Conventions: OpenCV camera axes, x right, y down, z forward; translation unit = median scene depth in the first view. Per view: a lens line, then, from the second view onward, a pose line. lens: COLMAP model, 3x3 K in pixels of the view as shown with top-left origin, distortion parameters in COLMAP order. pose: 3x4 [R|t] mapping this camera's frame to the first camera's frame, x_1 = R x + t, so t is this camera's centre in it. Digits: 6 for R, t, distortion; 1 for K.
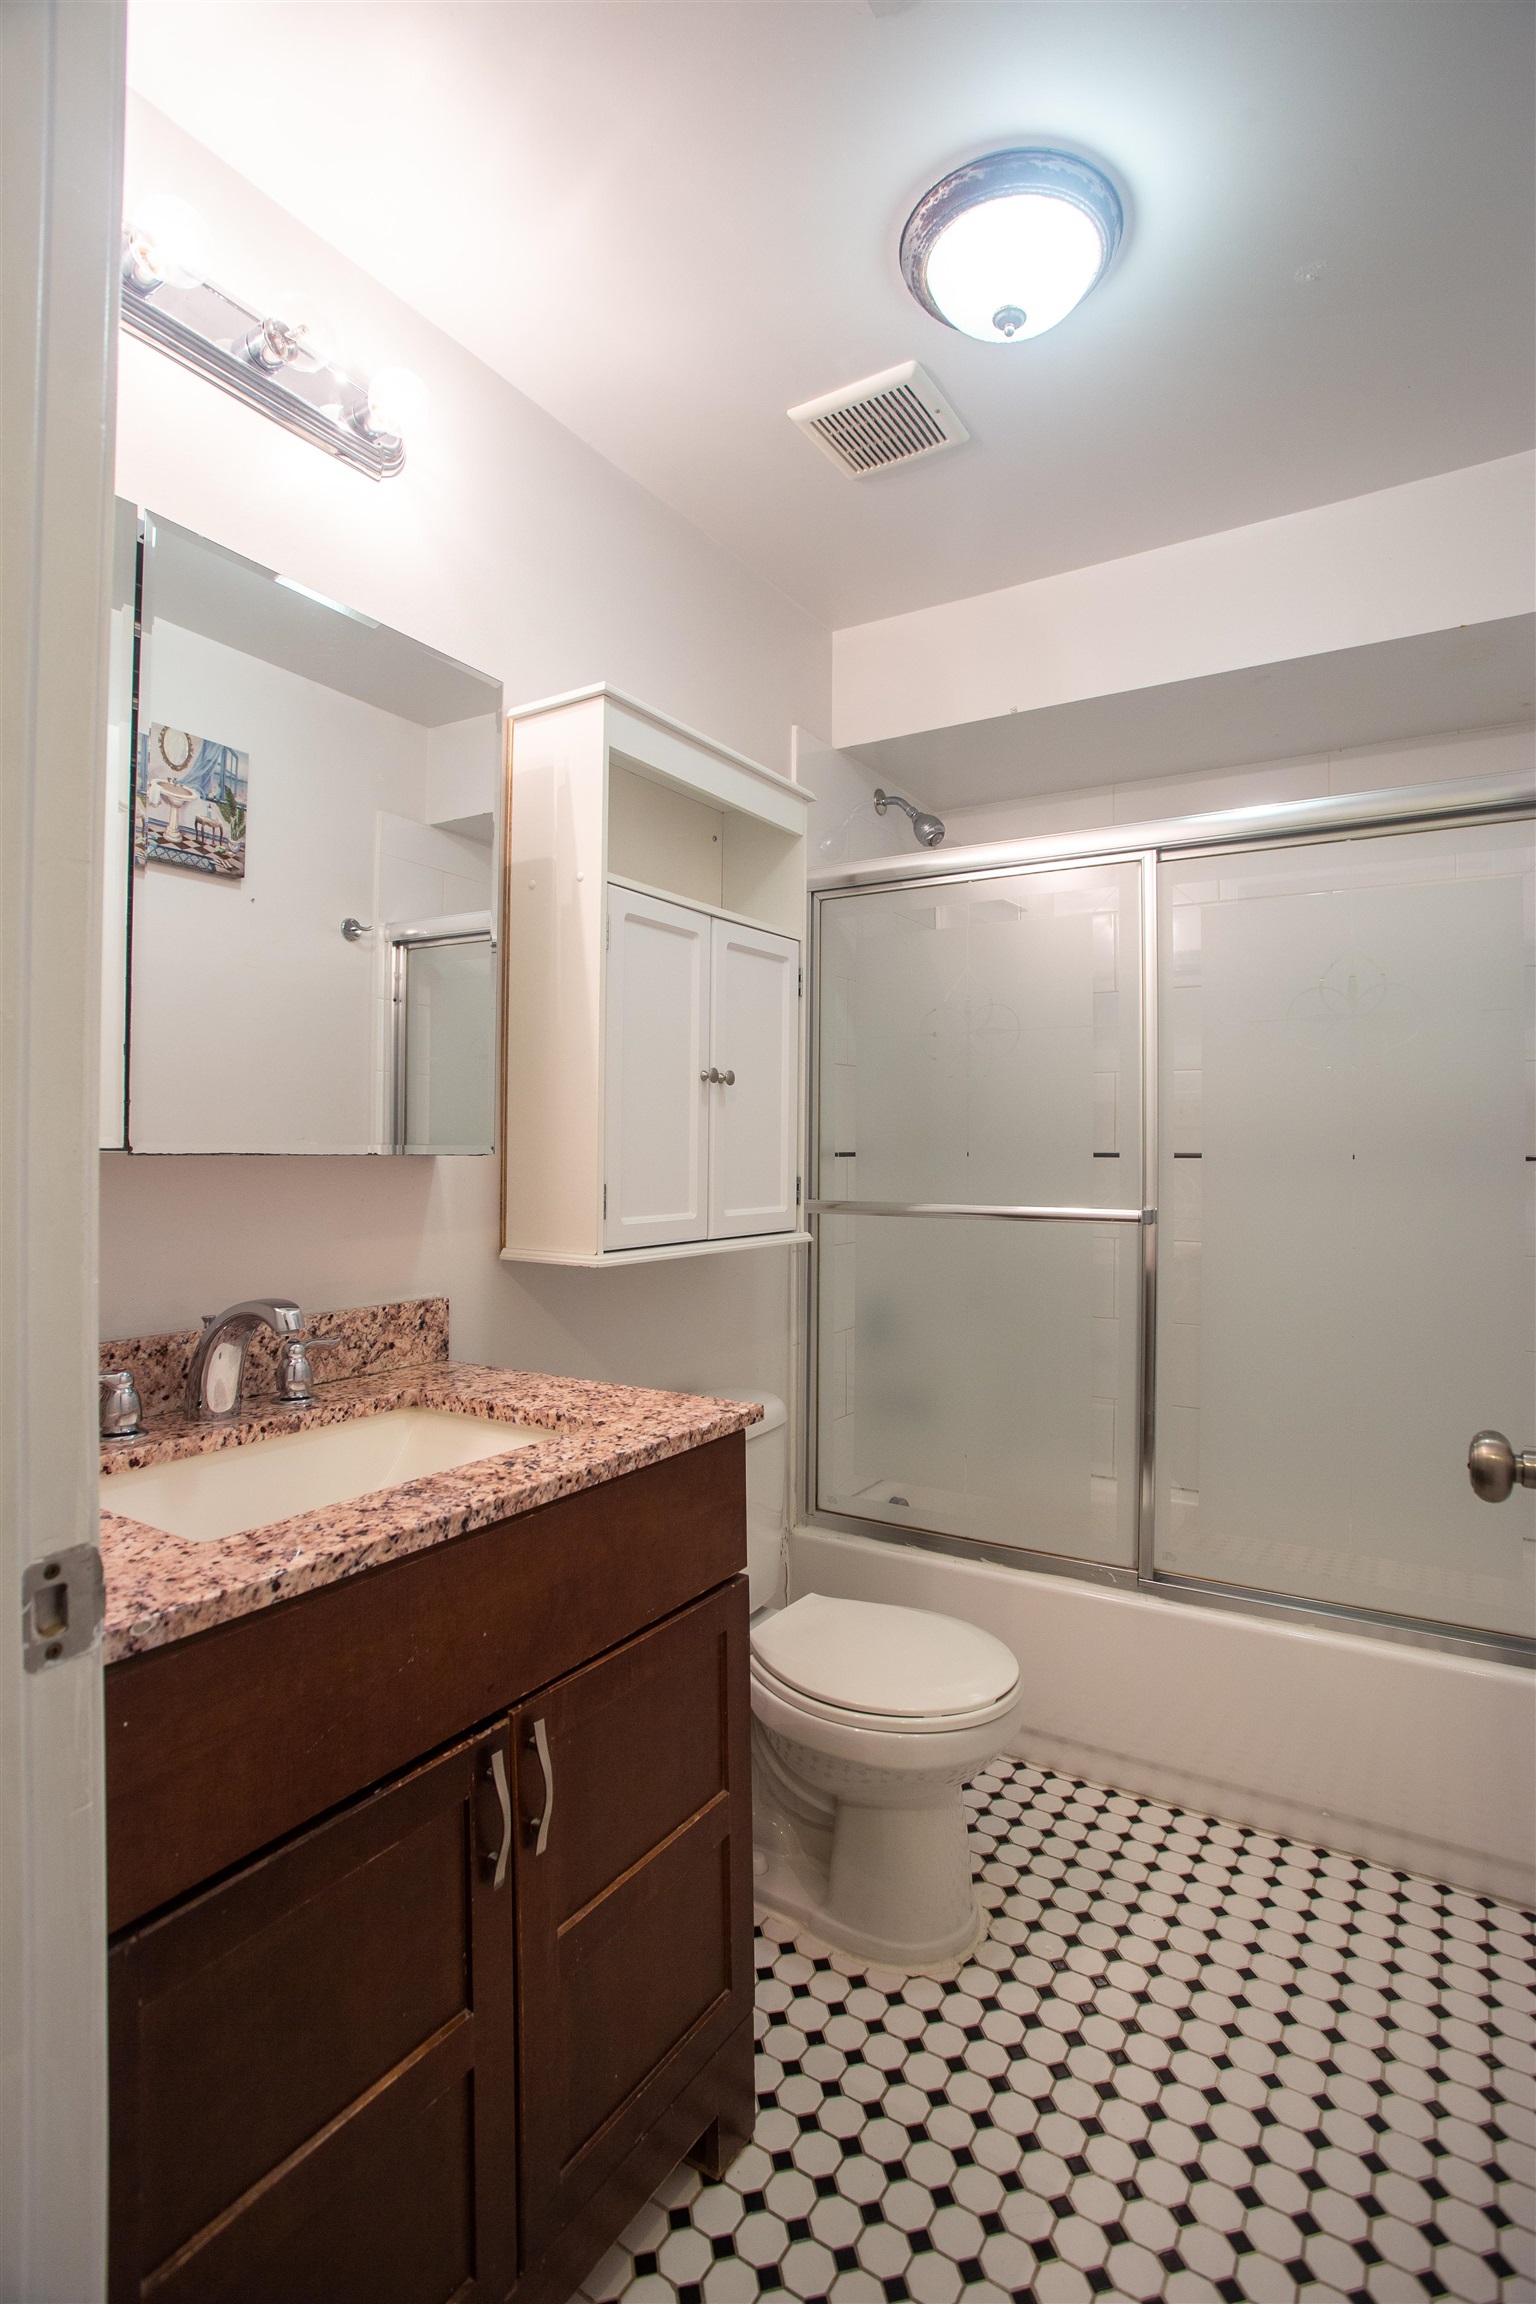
lens RADIAL K [[1169.2, 0, 721.9], [0, 1169.2, 1123.6], [0, 0, 1]] dist [-0.078133, 0.039240]
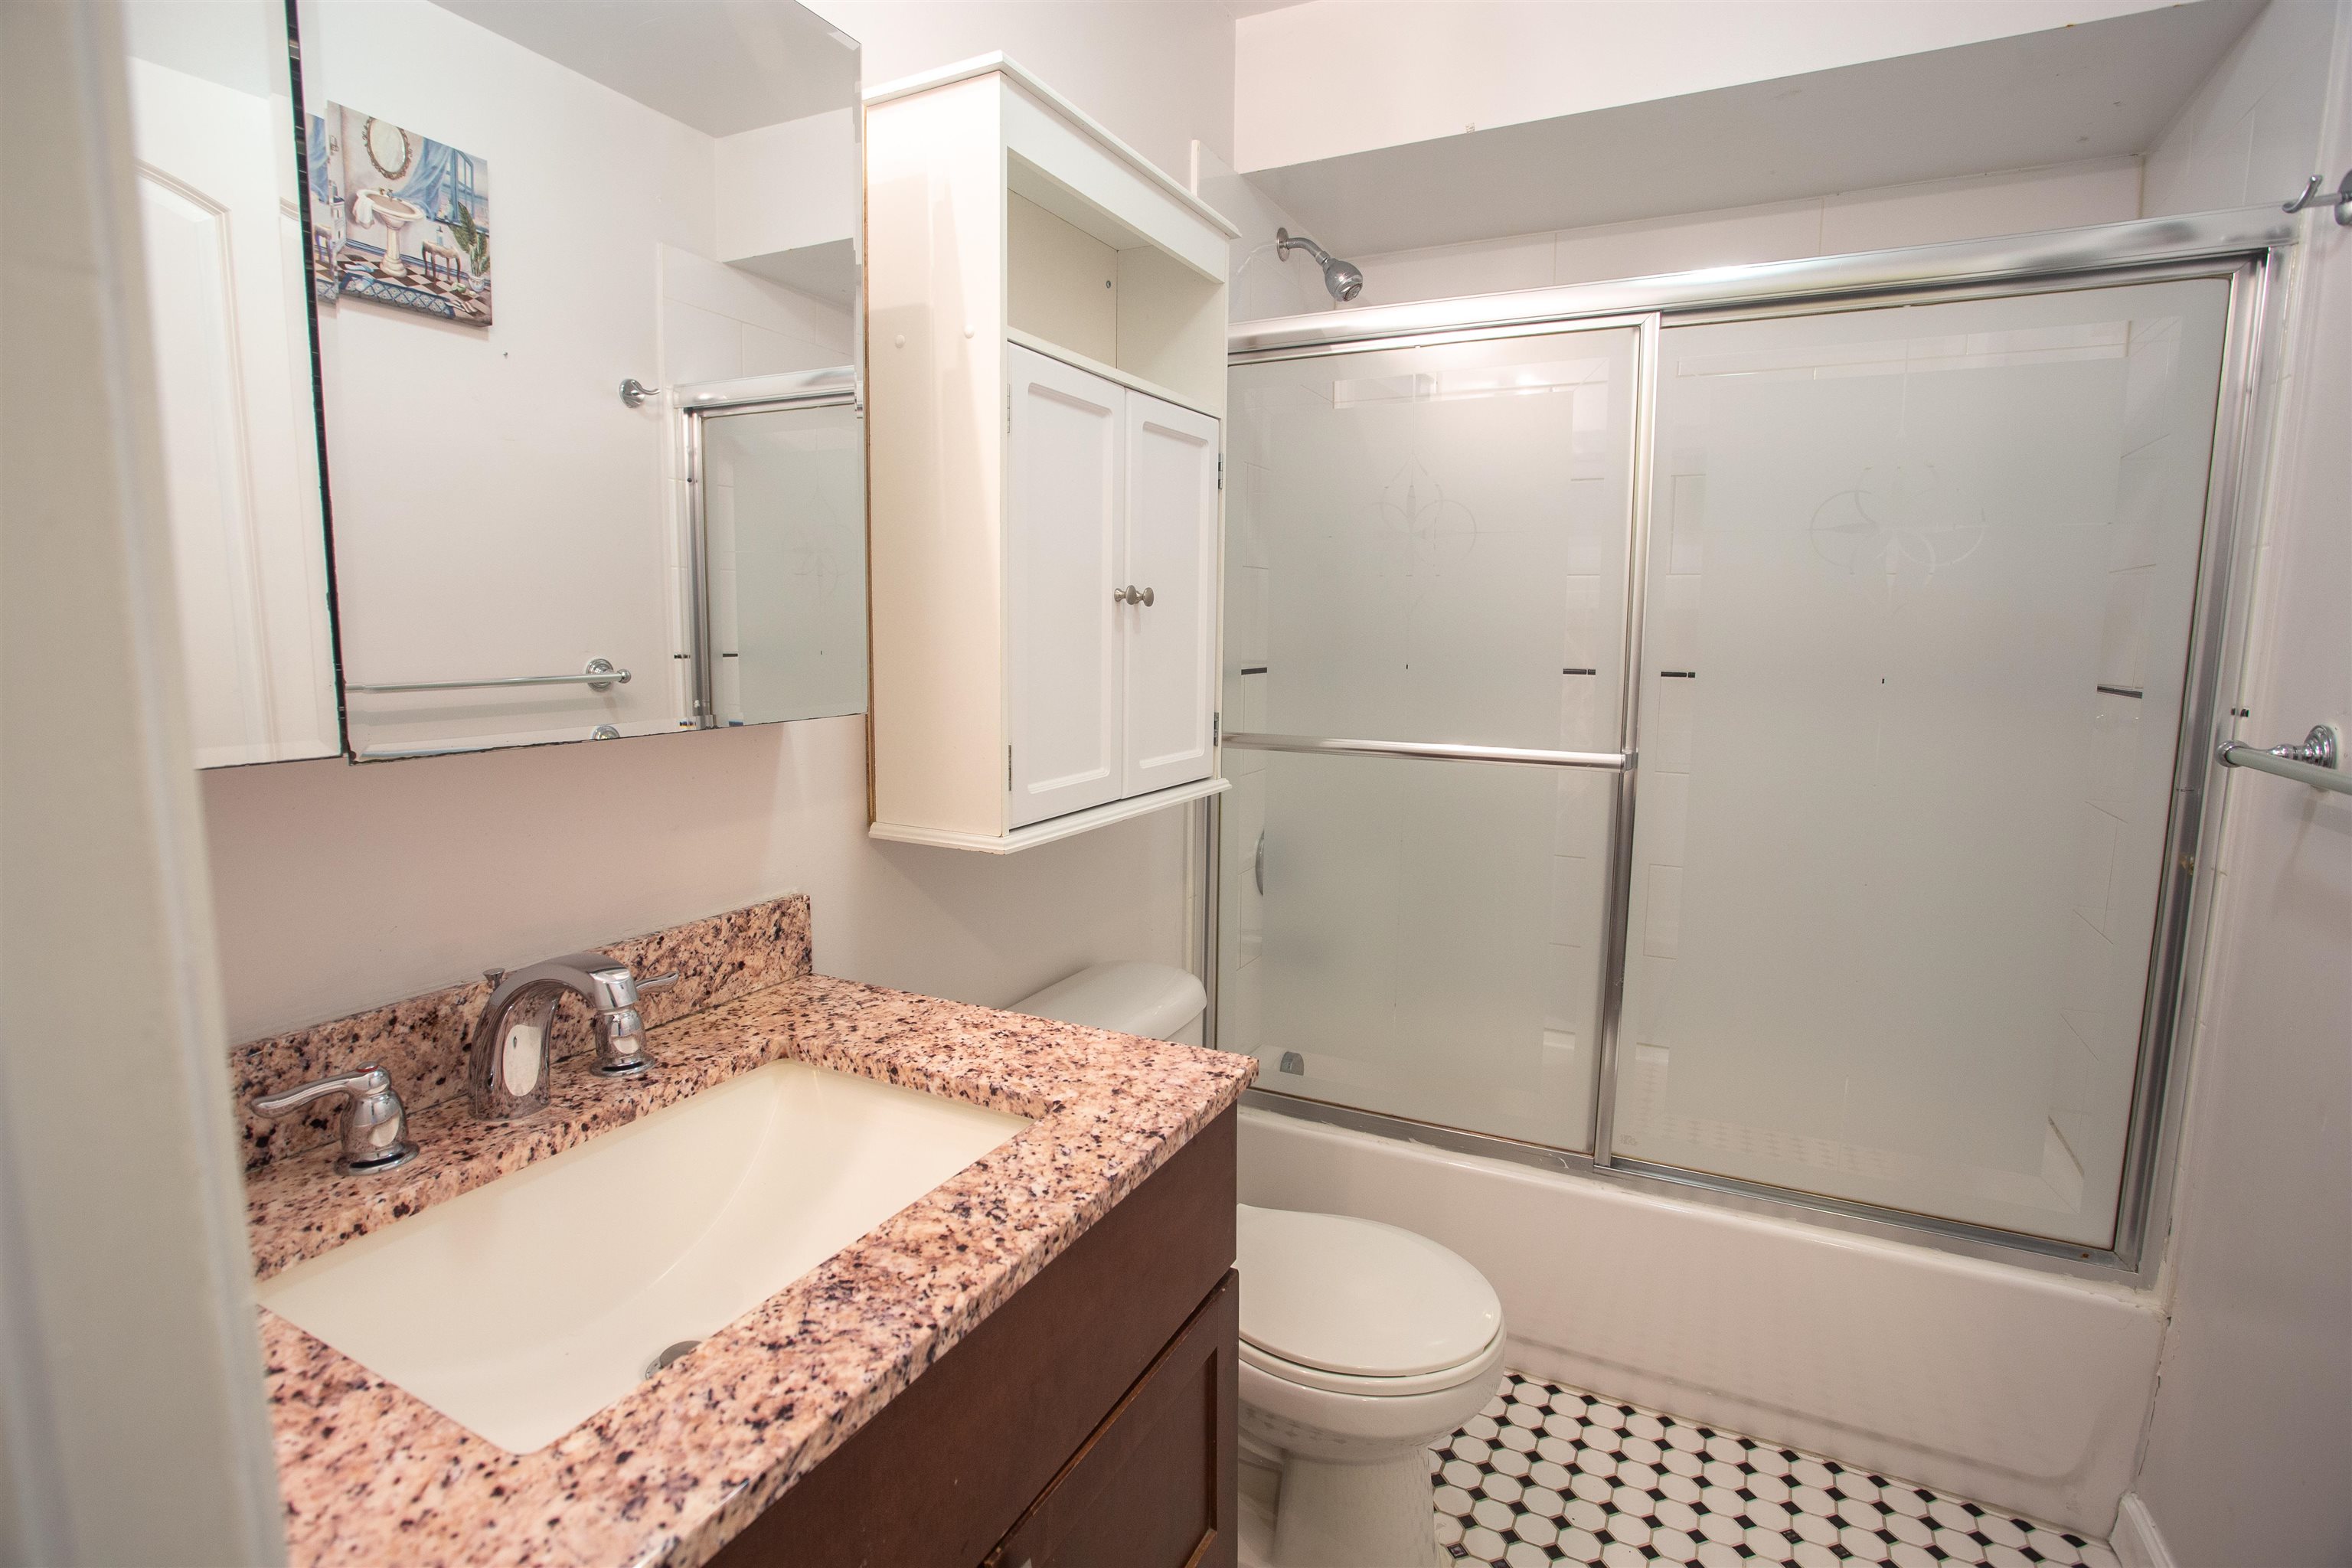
lens RADIAL K [[1193.5, 0, 1119.1], [0, 1193.5, 778.1], [0, 0, 1]] dist [-0.078133, 0.039240]
pose [[0.996262, -0.011137, 0.085668, -0.092355], [-0.001974, 0.988462, 0.151457, -0.044361], [-0.086366, -0.151060, 0.984745, 0.207597]]
